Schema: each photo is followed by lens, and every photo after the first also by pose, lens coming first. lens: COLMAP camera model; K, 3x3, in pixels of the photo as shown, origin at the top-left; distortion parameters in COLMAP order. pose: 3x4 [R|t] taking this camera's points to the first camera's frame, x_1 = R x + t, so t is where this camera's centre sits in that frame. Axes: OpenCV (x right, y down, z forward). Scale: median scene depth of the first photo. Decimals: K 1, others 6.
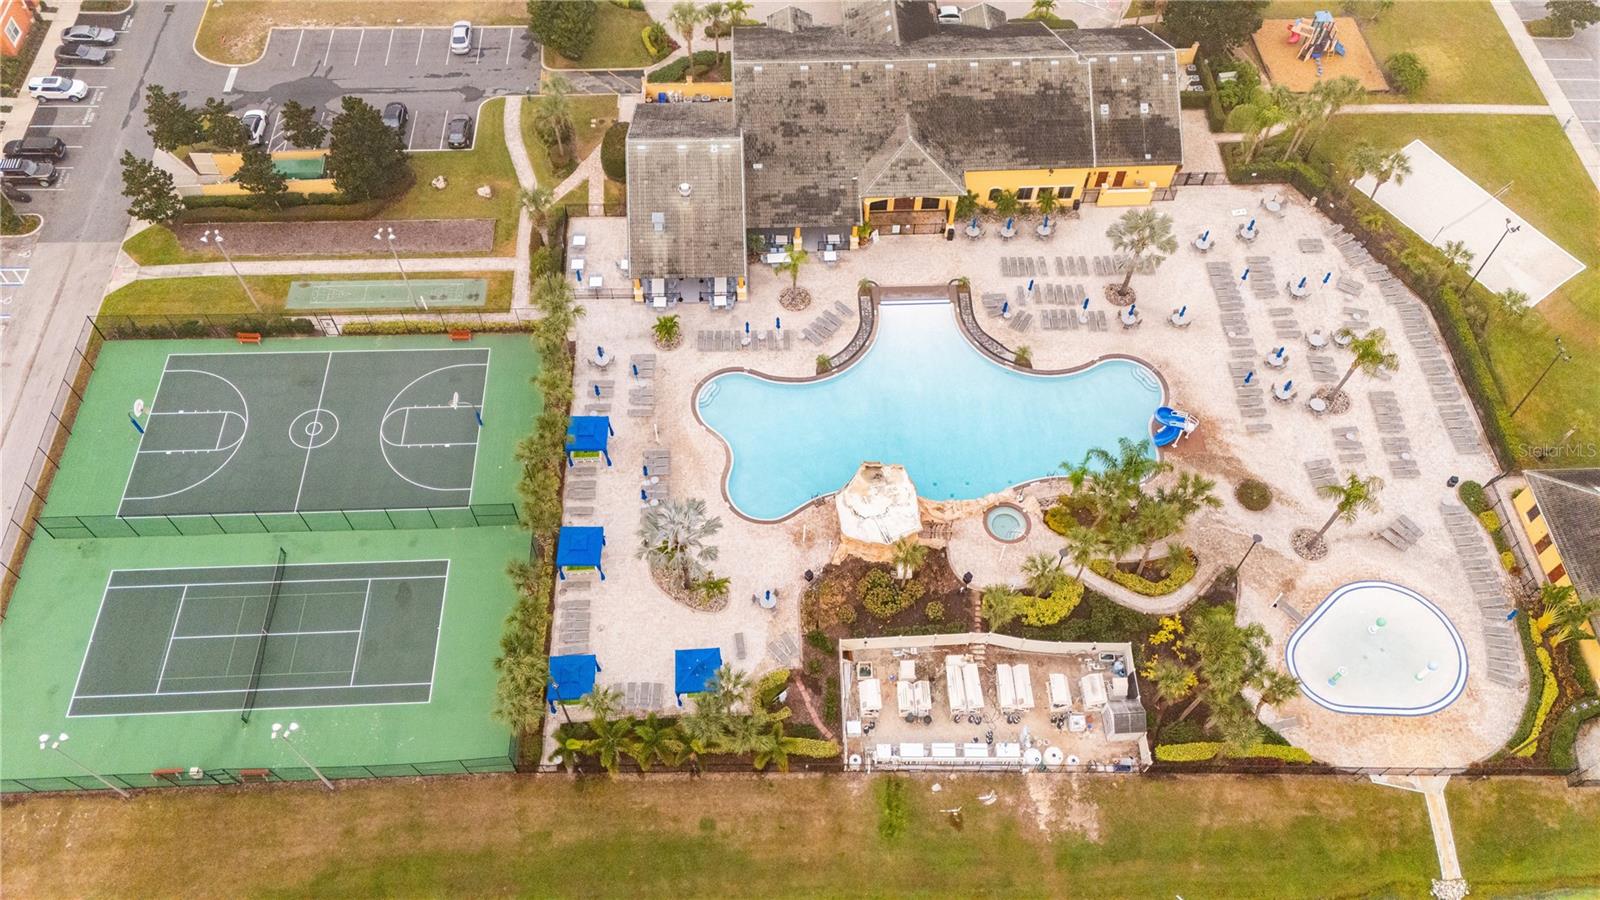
lens RADIAL K [[1183.5, 0, 803.6], [0, 1183.5, 445.3], [0, 0, 1]] dist [0.076648, -0.072596]
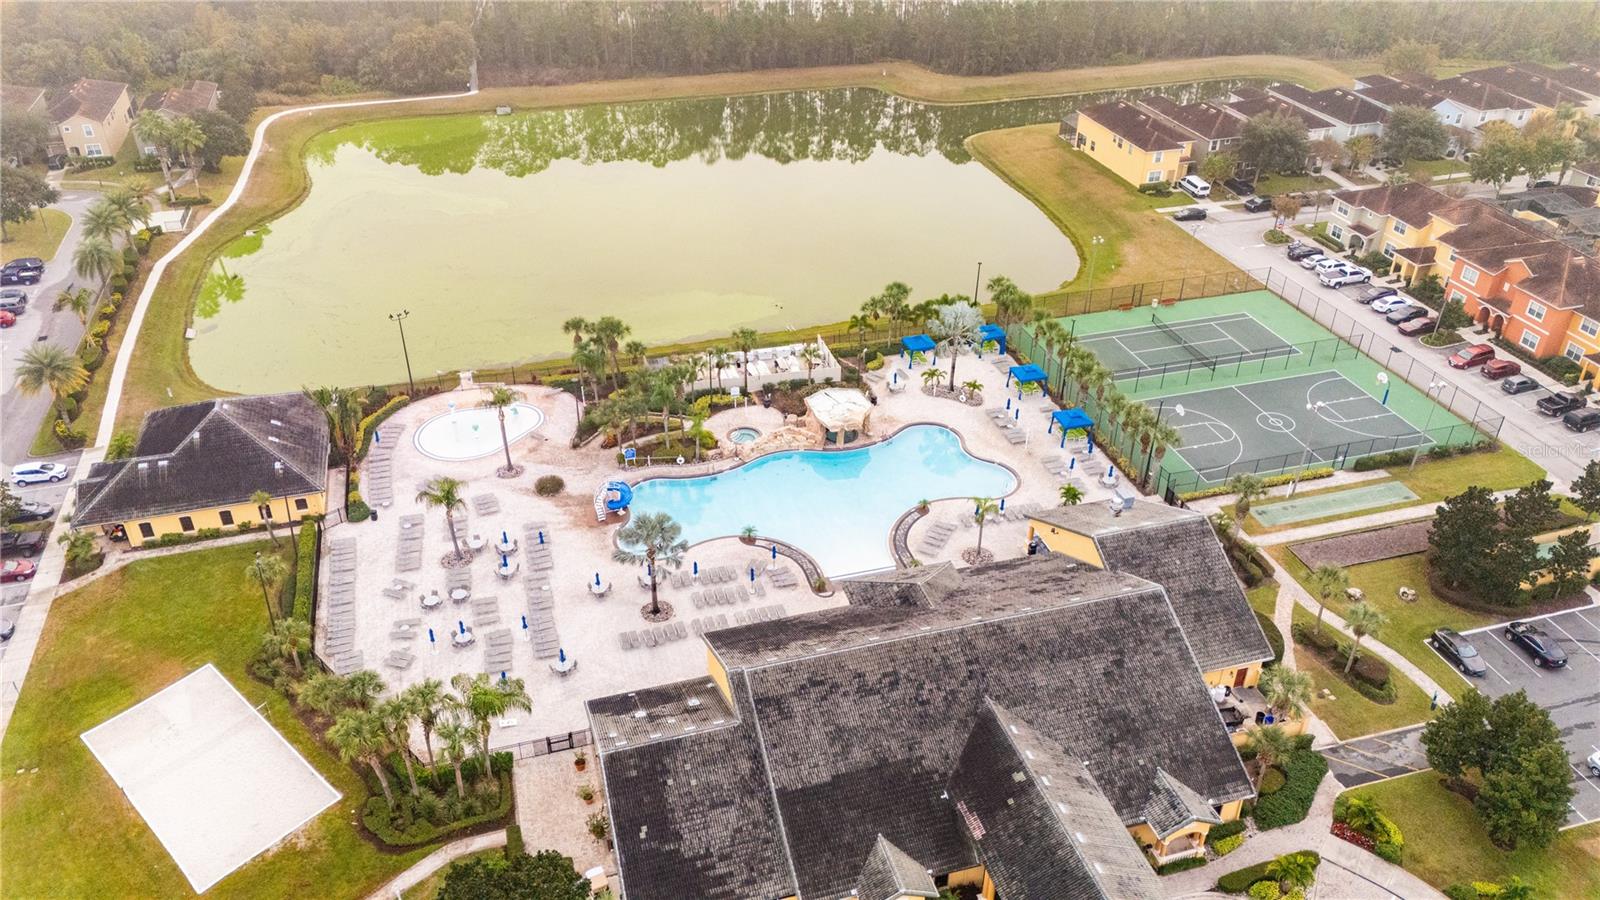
lens RADIAL K [[1183.5, 0, 803.6], [0, 1183.5, 445.3], [0, 0, 1]] dist [0.076648, -0.072596]
pose [[-0.970312, 0.107470, -0.216666, 0.375133], [-0.214872, 0.028141, 0.976237, -1.173446], [0.111013, 0.993810, -0.004213, 0.971814]]
